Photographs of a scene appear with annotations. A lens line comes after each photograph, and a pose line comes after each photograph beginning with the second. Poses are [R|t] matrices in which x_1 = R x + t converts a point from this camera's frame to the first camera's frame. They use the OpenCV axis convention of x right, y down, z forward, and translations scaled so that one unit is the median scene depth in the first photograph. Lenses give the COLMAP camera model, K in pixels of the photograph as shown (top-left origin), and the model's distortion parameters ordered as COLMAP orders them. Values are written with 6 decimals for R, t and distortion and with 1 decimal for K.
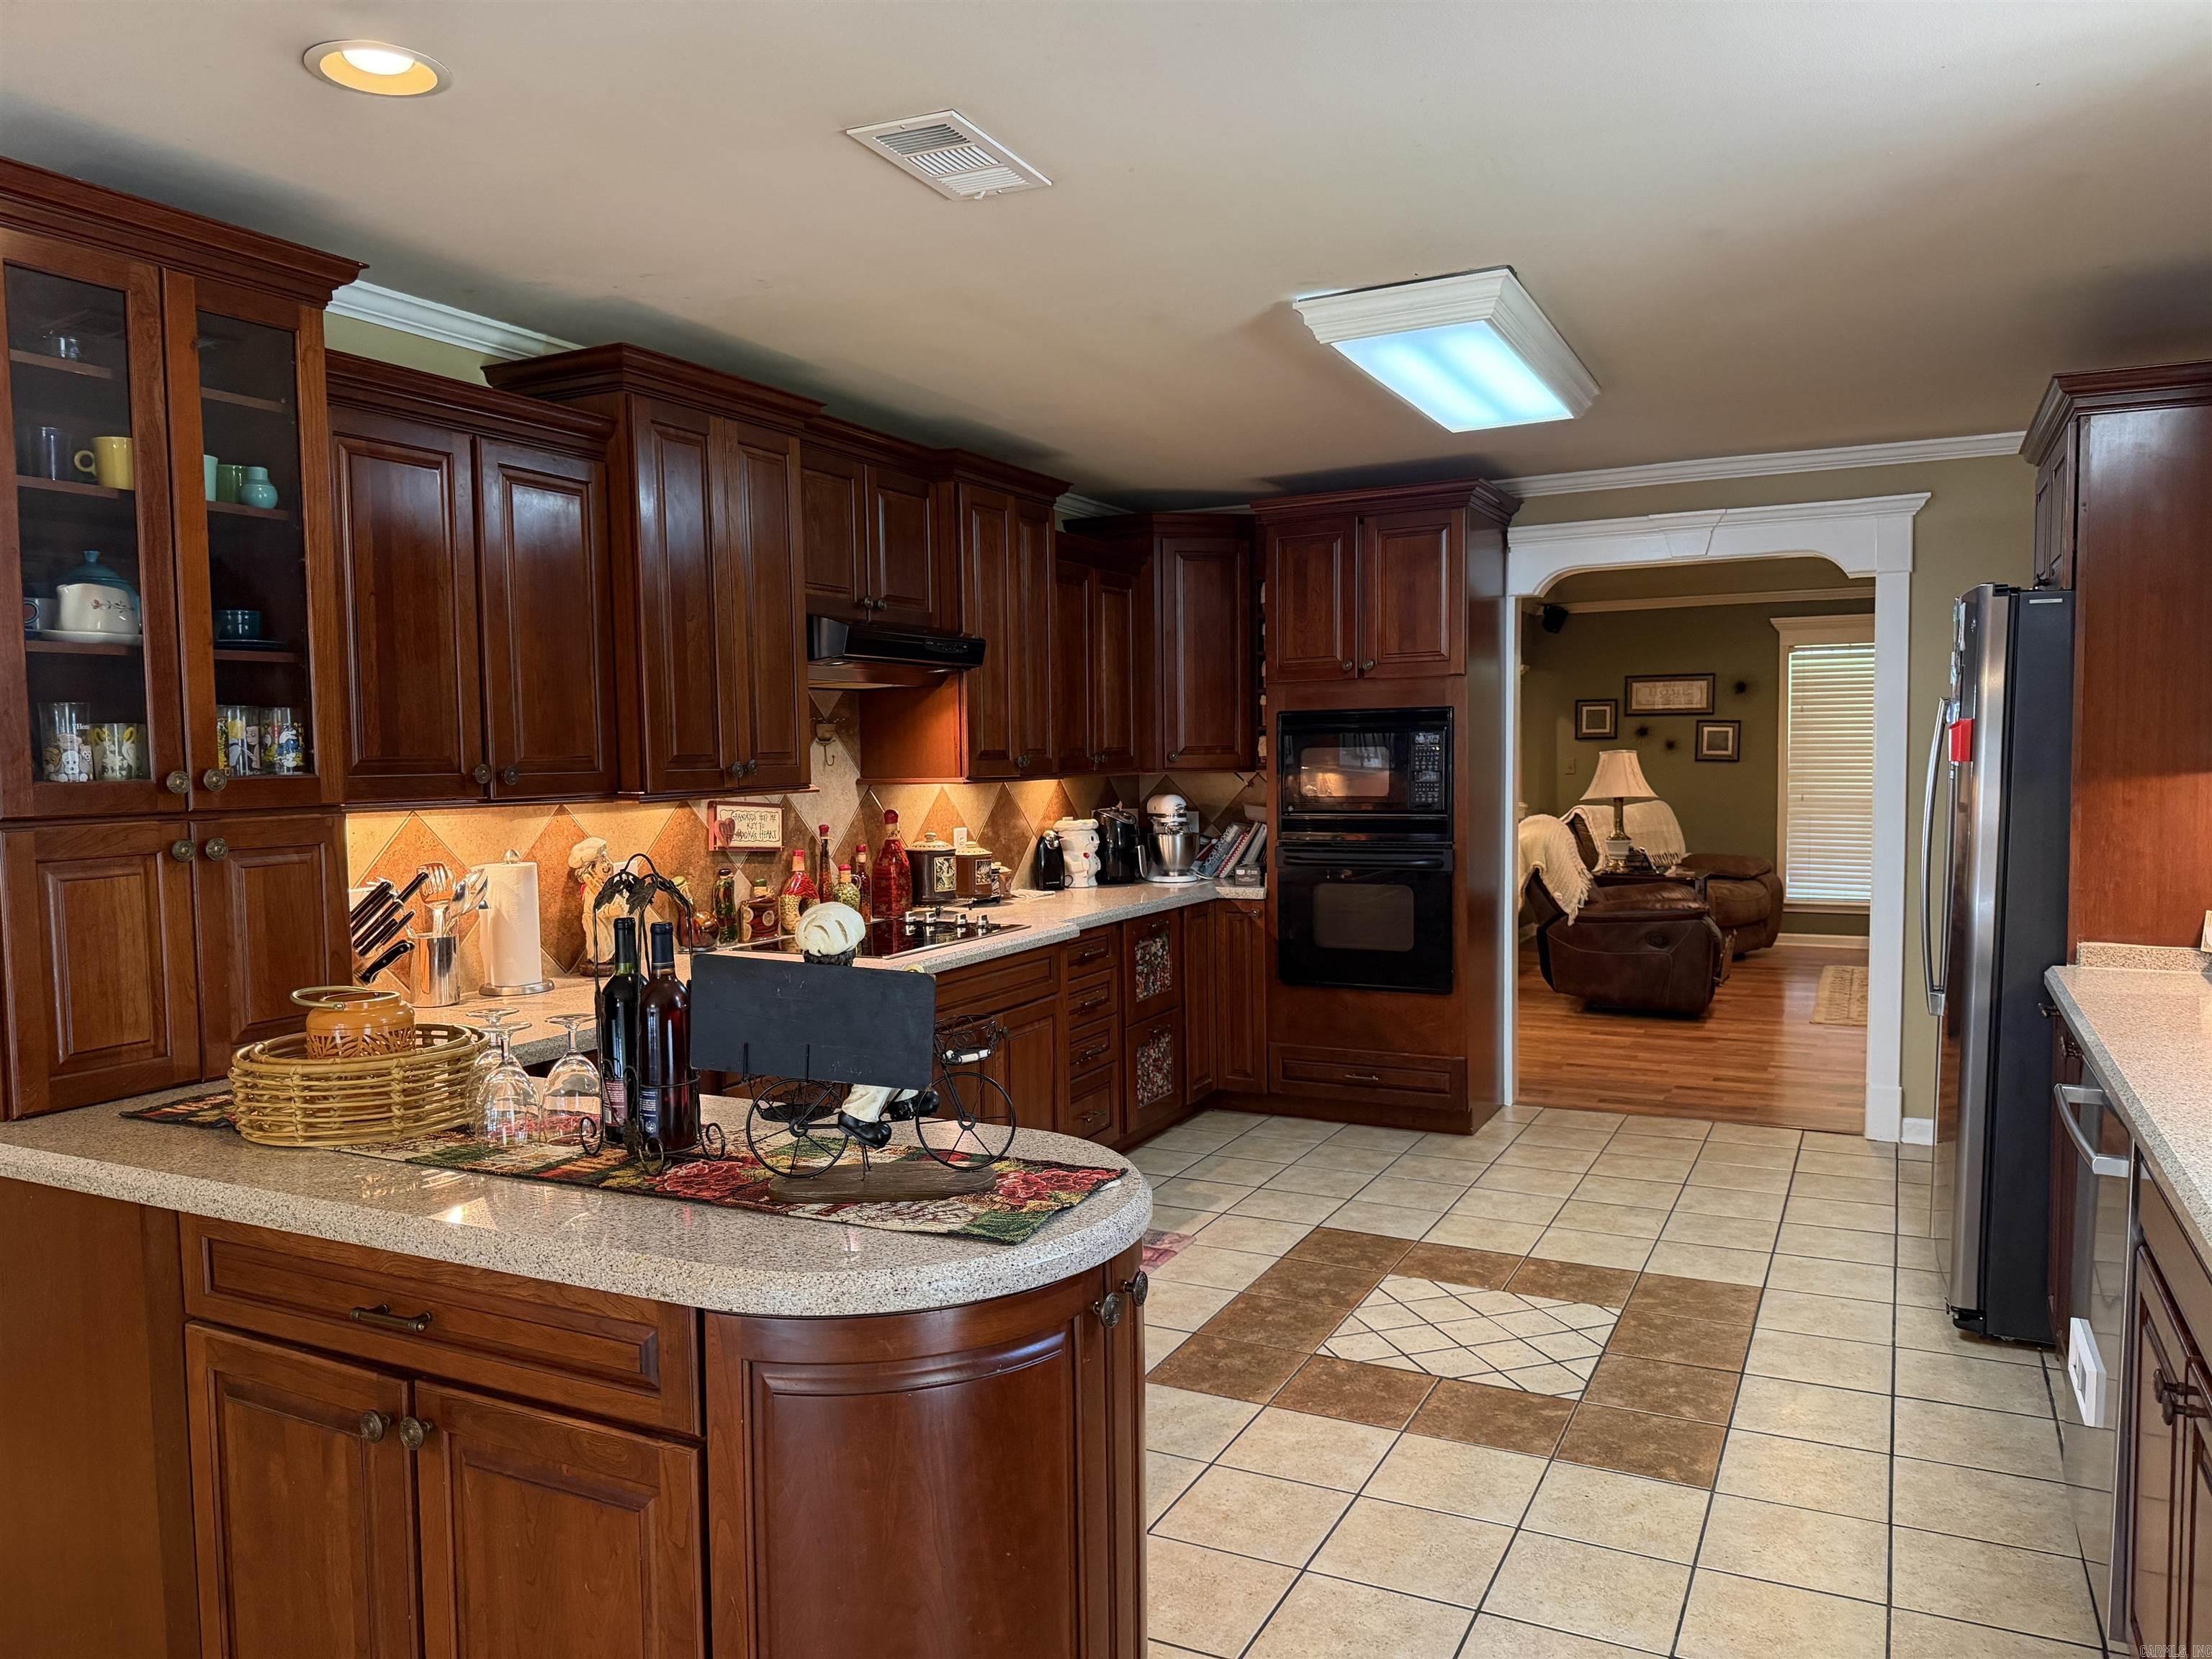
lens RADIAL K [[1548.1, 0, 1115.6], [0, 1548.1, 827.6], [0, 0, 1]] dist [0.055773, -0.075969]
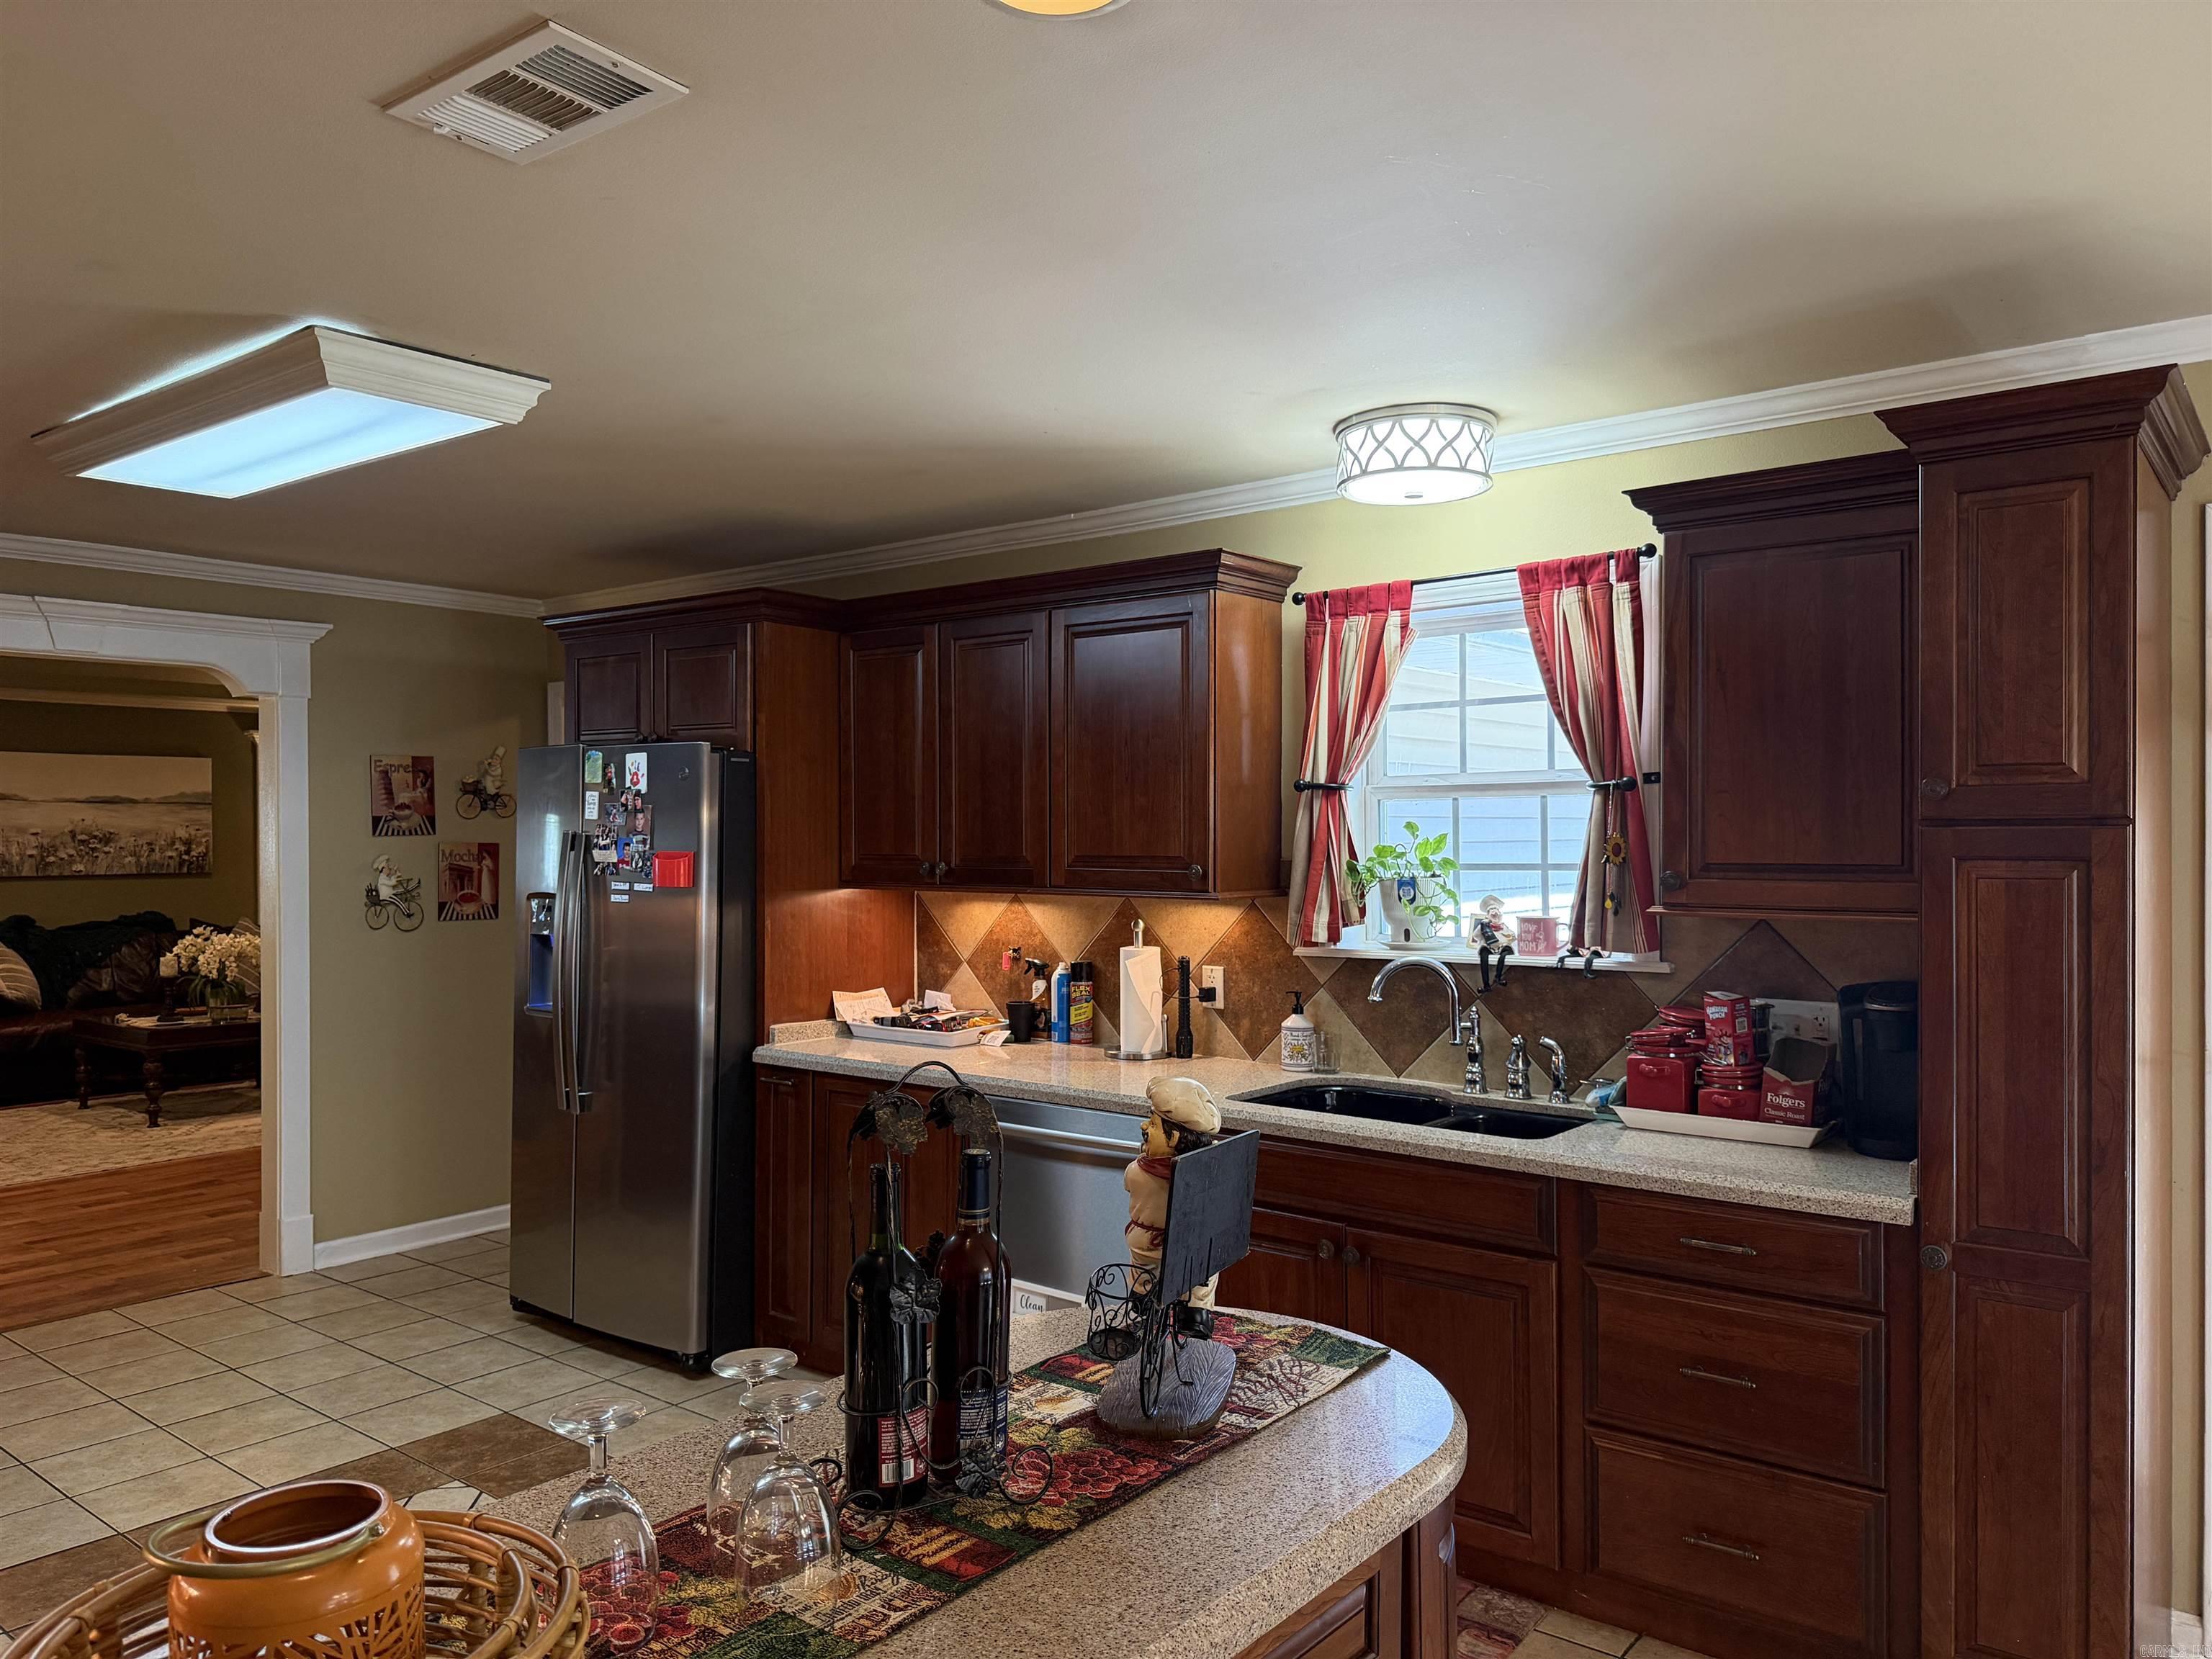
lens RADIAL K [[1548.1, 0, 1105.5], [0, 1548.1, 840.9], [0, 0, 1]] dist [0.055773, -0.075969]
pose [[0.222393, 0.006425, 0.974936, -0.487808], [0.053223, 0.998407, -0.018721, -0.034176], [-0.973503, 0.056053, 0.221697, 0.382001]]
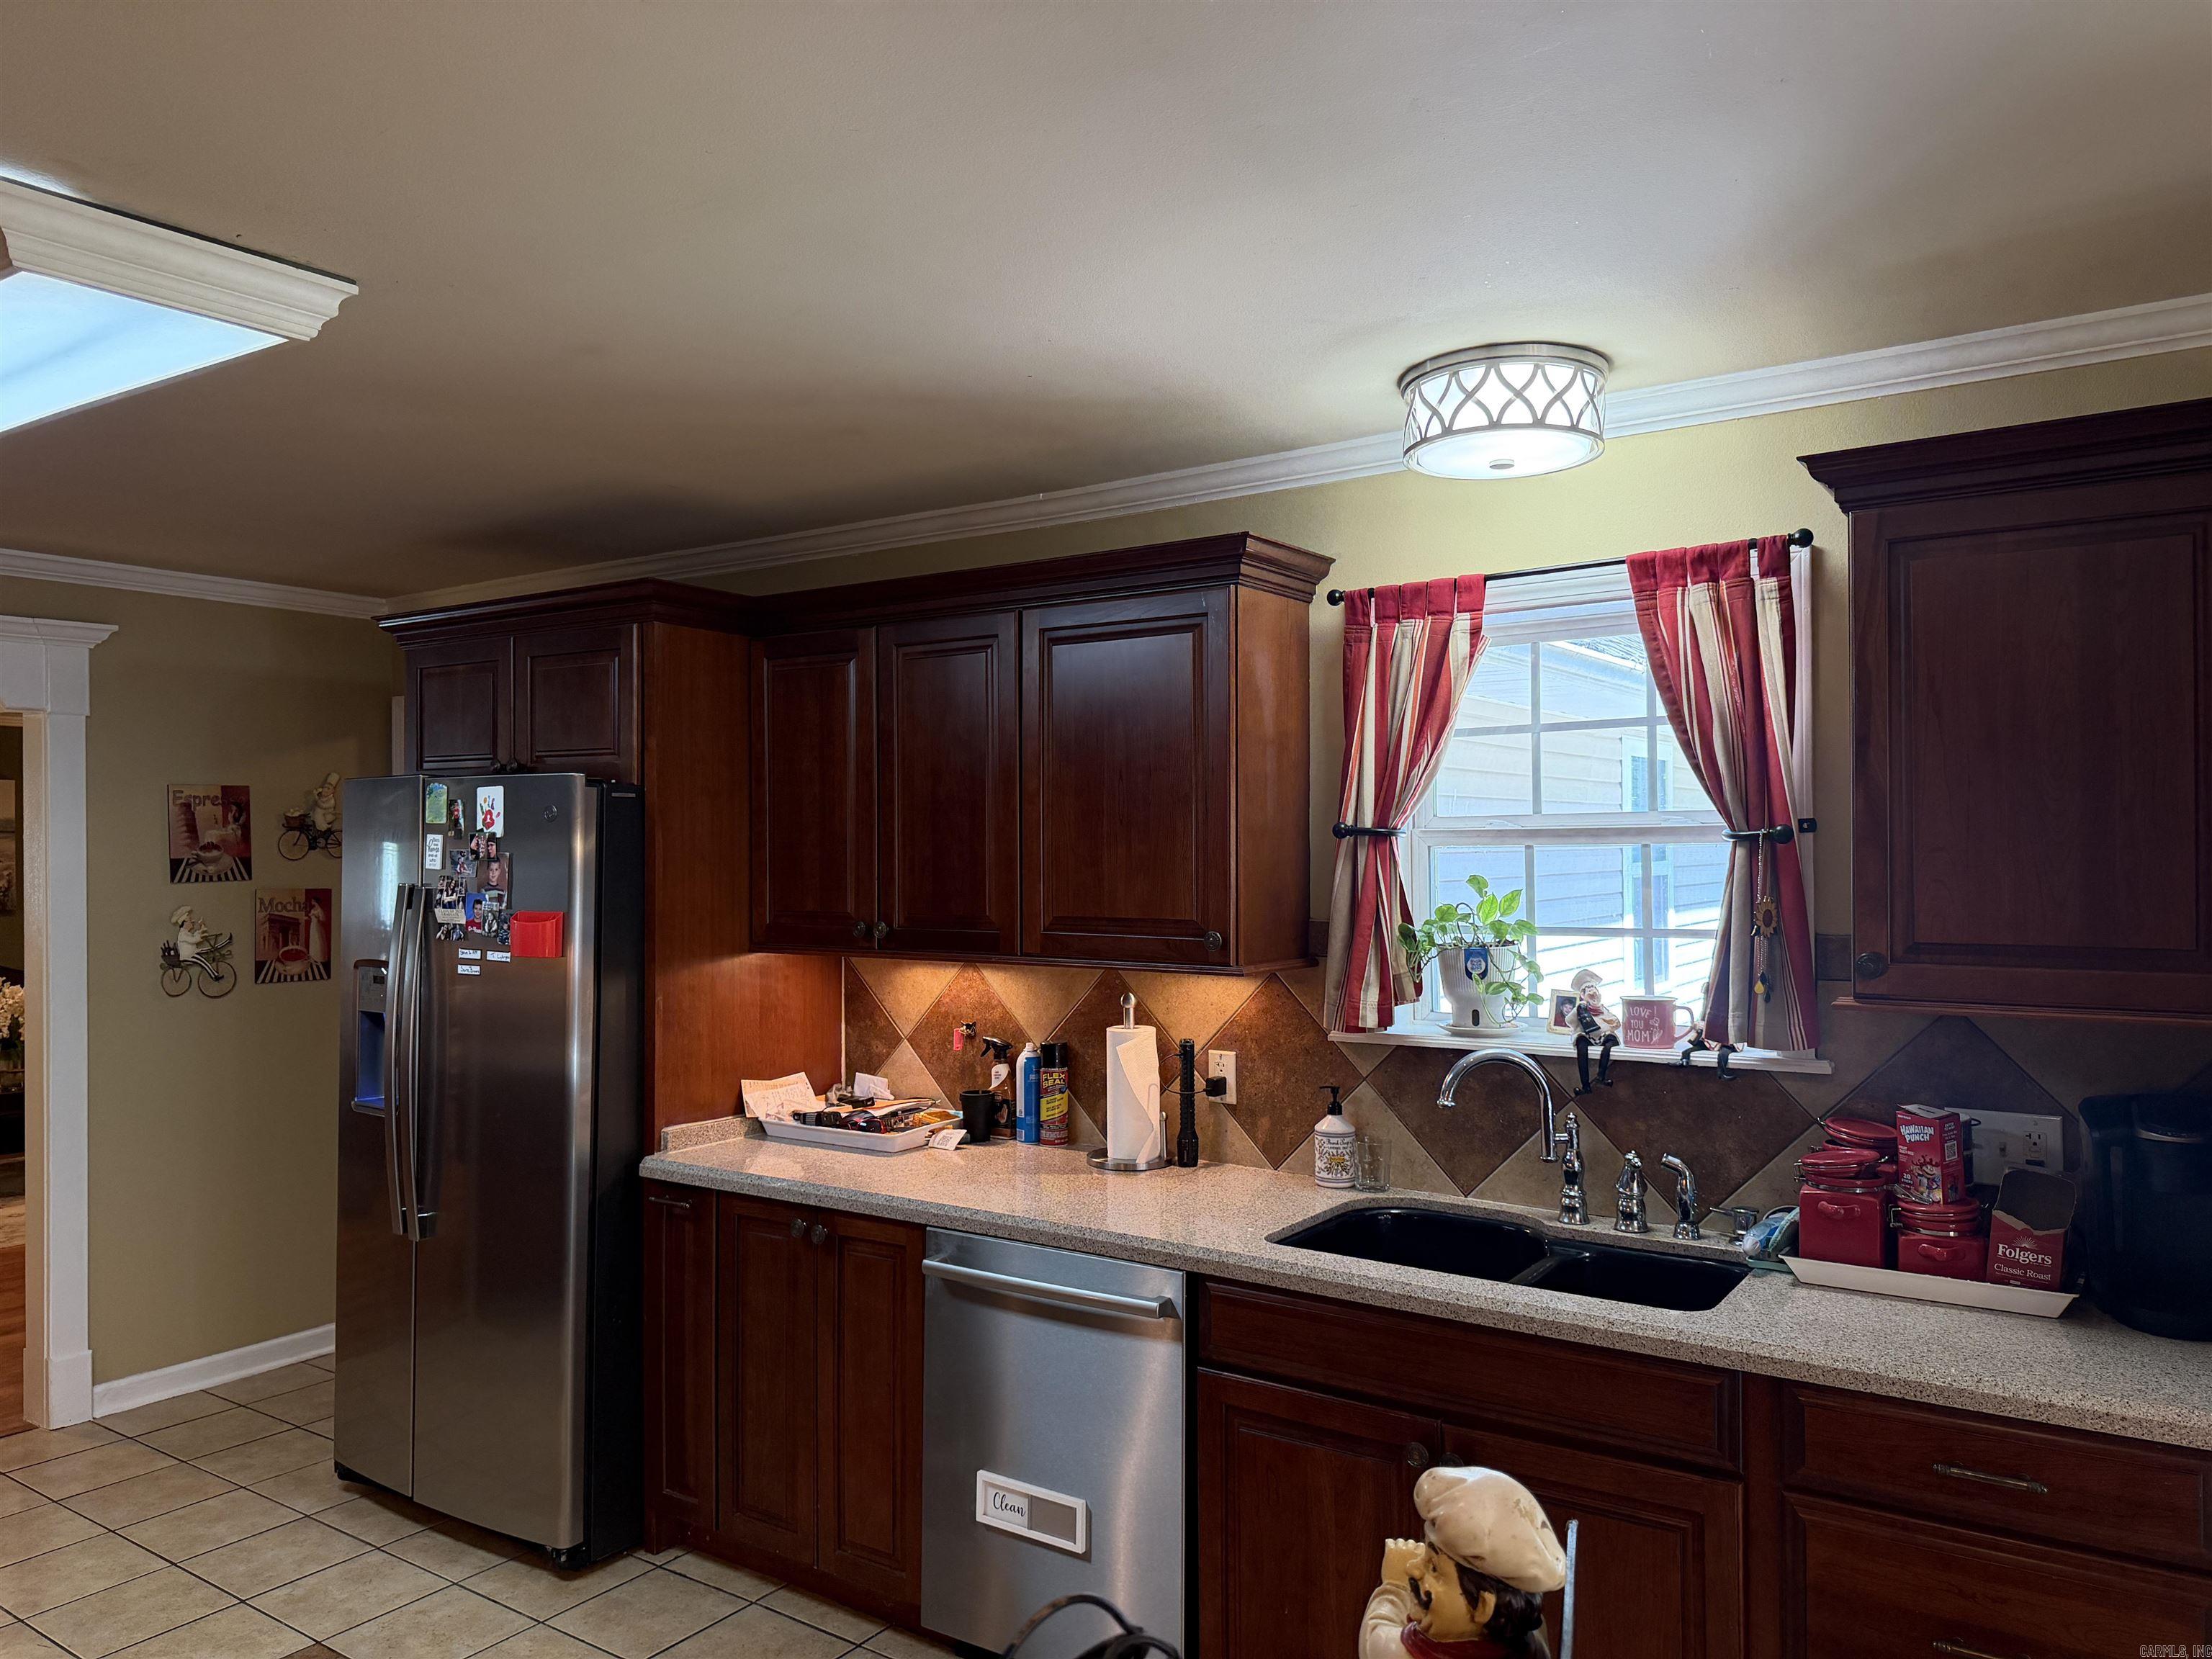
lens RADIAL K [[1548.1, 0, 1118.1], [0, 1548.1, 837.8], [0, 0, 1]] dist [0.055773, -0.075969]
pose [[0.149541, 0.017360, 0.988603, -0.302015], [0.057834, 0.997980, -0.026273, -0.062435], [-0.987063, 0.061104, 0.148235, 0.469900]]
